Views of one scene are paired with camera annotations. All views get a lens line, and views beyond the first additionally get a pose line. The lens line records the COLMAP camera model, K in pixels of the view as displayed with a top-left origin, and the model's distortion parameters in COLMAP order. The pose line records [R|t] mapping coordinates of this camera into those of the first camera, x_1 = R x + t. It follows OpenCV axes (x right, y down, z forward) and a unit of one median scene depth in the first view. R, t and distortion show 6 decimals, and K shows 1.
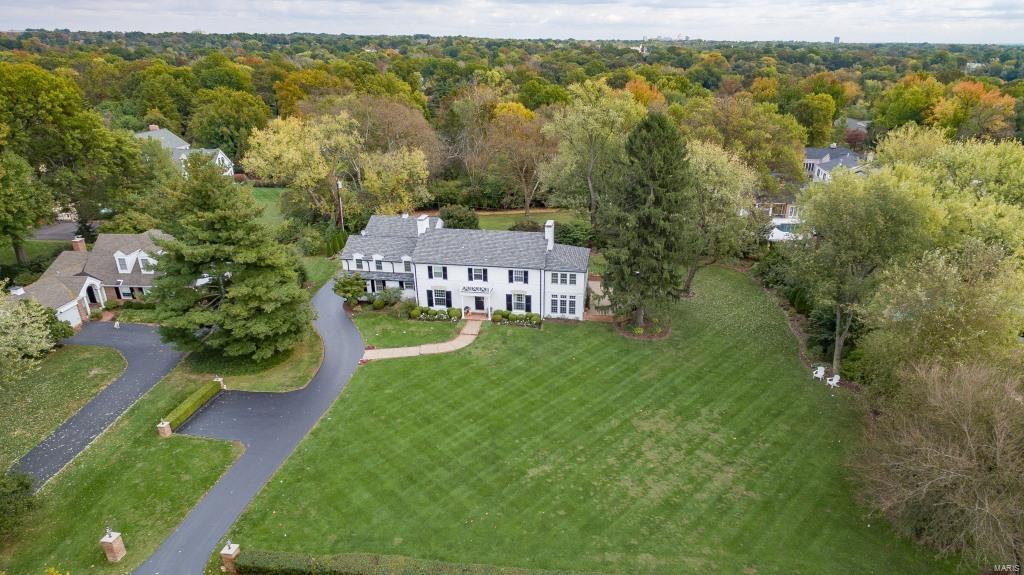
lens RADIAL K [[542.6, 0, 517.5], [0, 542.6, 315.0], [0, 0, 1]] dist [0.000676, 0.000122]
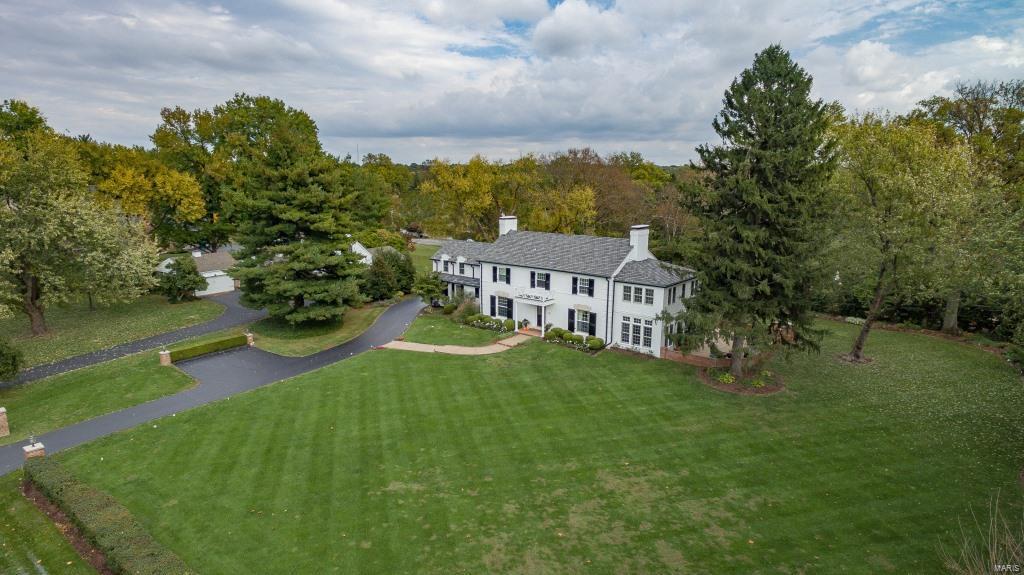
lens RADIAL K [[542.6, 0, 517.5], [0, 542.6, 315.0], [0, 0, 1]] dist [0.000676, 0.000122]
pose [[0.869733, 0.127713, -0.476712, 0.296509], [-0.214770, 0.967620, -0.132606, 0.092548], [0.444341, 0.217716, 0.869000, 0.286853]]
